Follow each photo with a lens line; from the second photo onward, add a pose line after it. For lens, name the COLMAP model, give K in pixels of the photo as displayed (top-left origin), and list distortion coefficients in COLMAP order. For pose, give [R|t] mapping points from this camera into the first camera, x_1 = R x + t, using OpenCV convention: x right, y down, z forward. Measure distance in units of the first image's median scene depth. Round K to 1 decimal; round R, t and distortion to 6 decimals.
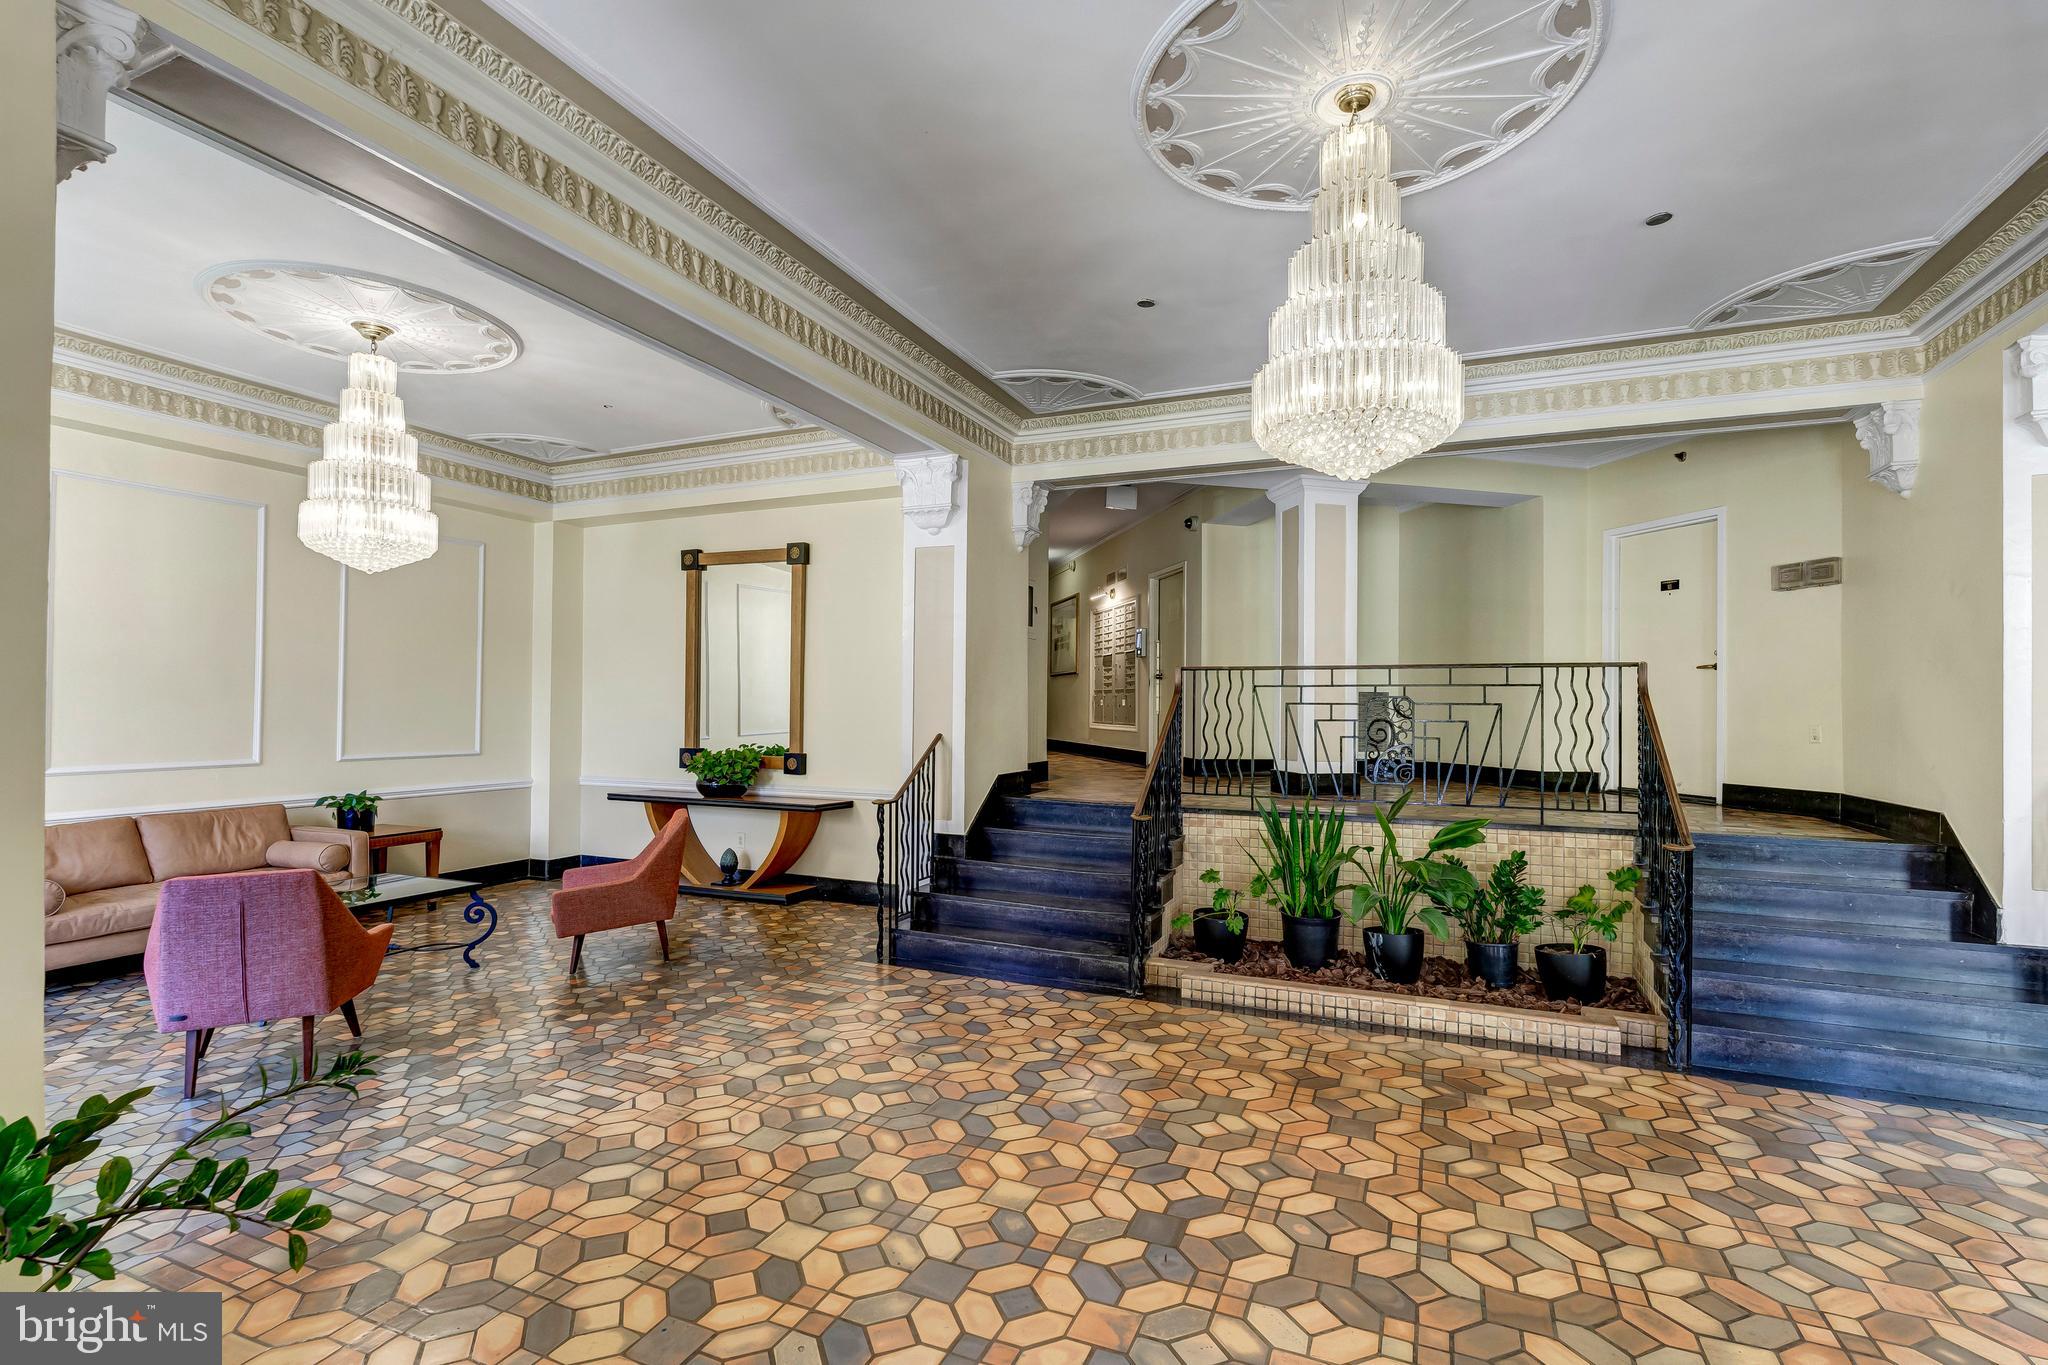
lens RADIAL K [[936.2, 0, 1030.5], [0, 936.2, 696.1], [0, 0, 1]] dist [-0.001266, -0.000319]
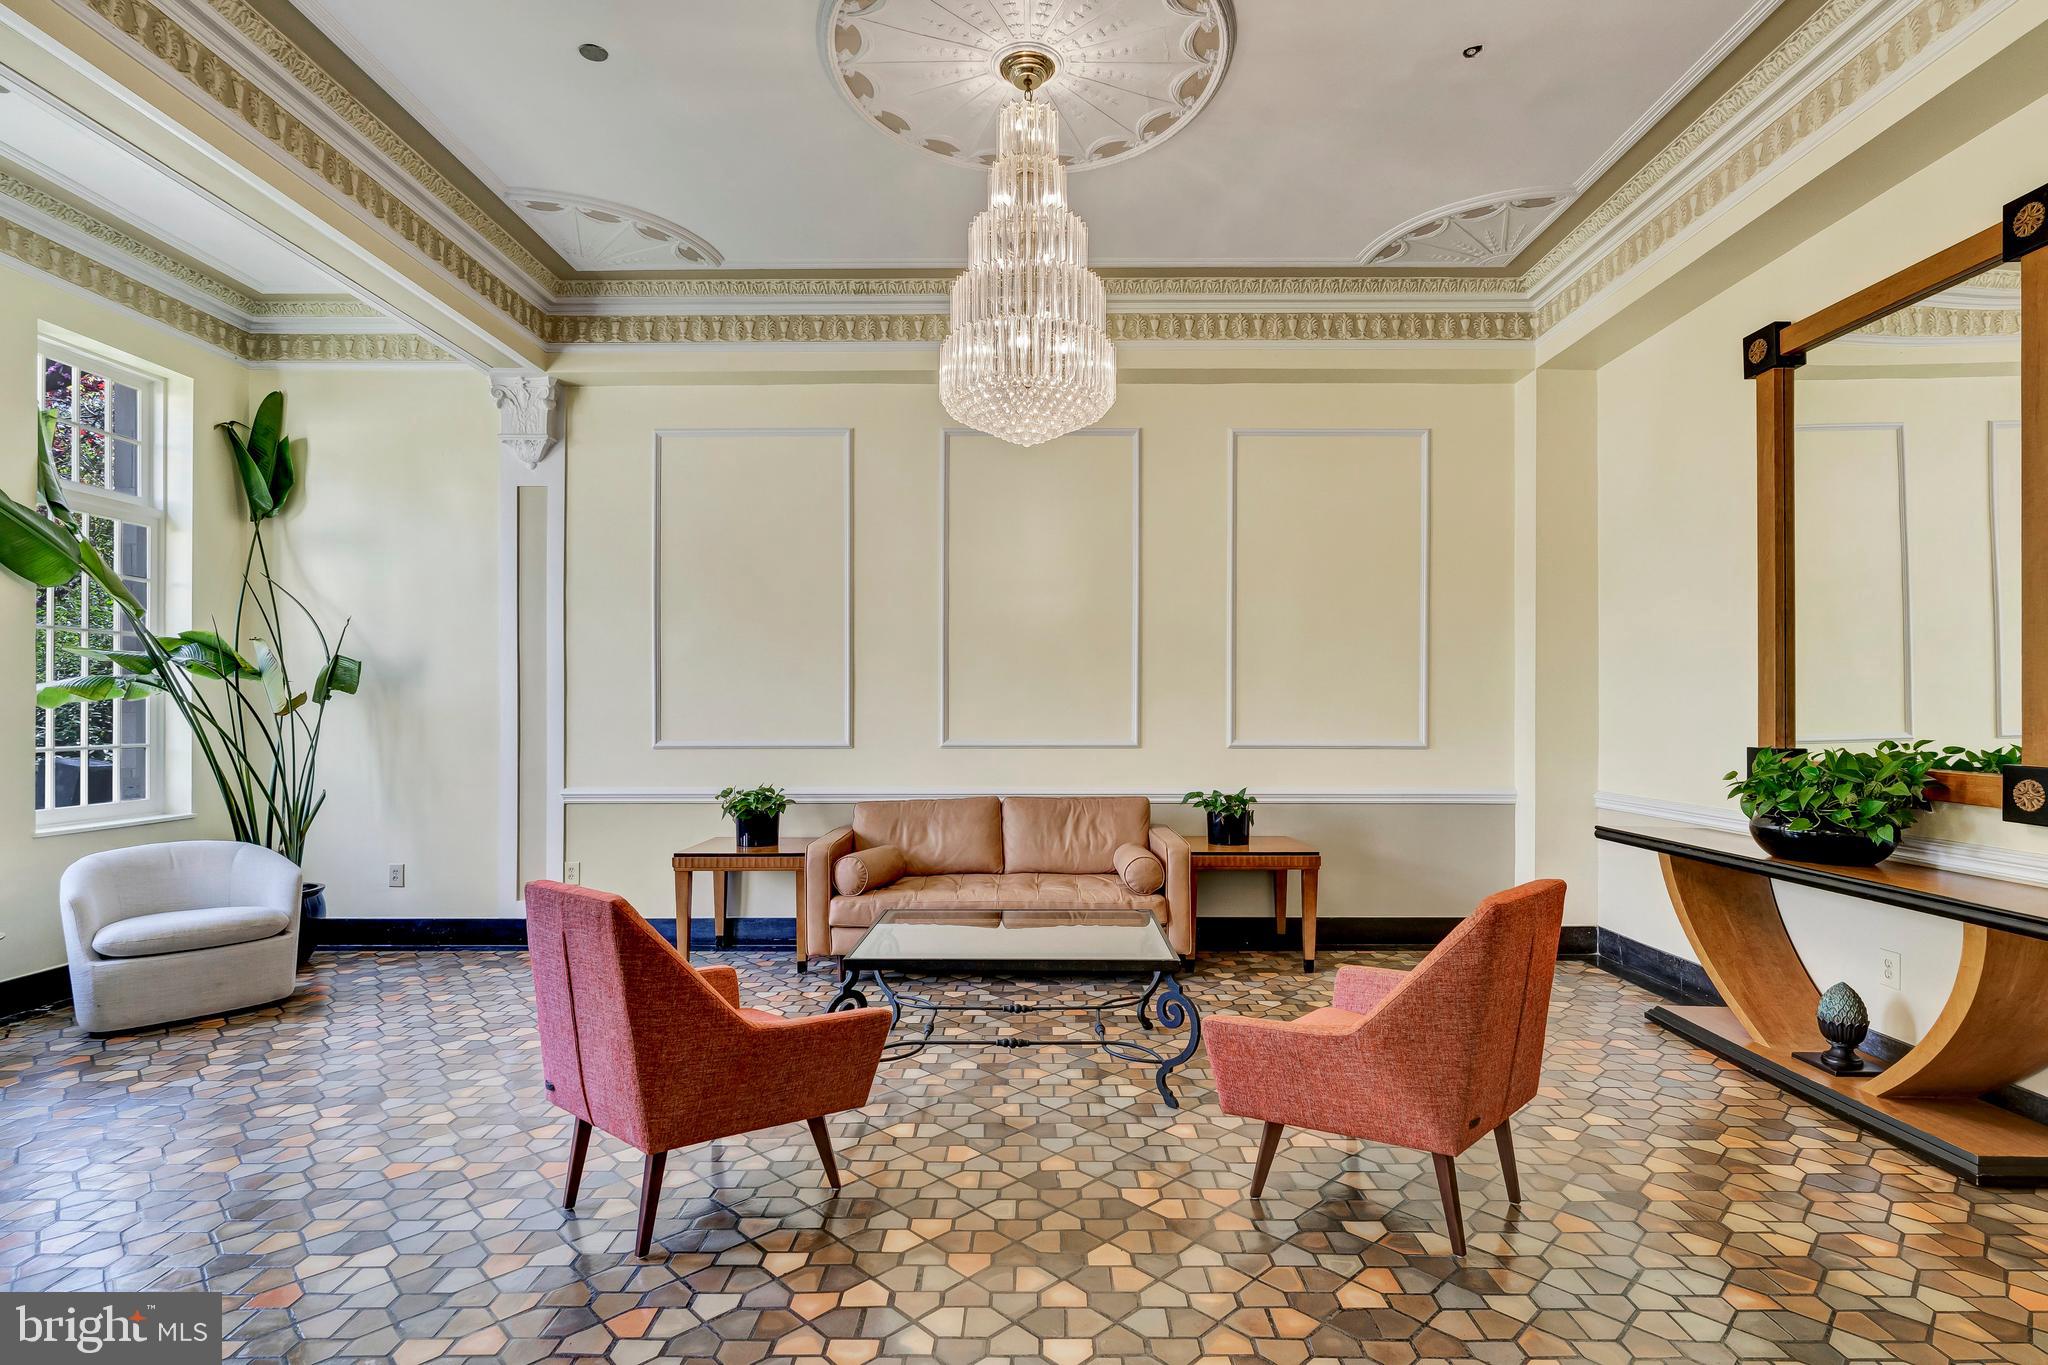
lens RADIAL K [[1002.3, 0, 1030.1], [0, 1002.3, 703.6], [0, 0, 1]] dist [-0.001222, -0.000577]
pose [[0.389729, -0.012383, -0.920846, -0.051701], [0.011338, 0.999898, -0.008648, 0.040402], [0.920860, -0.007070, 0.389830, 0.553261]]
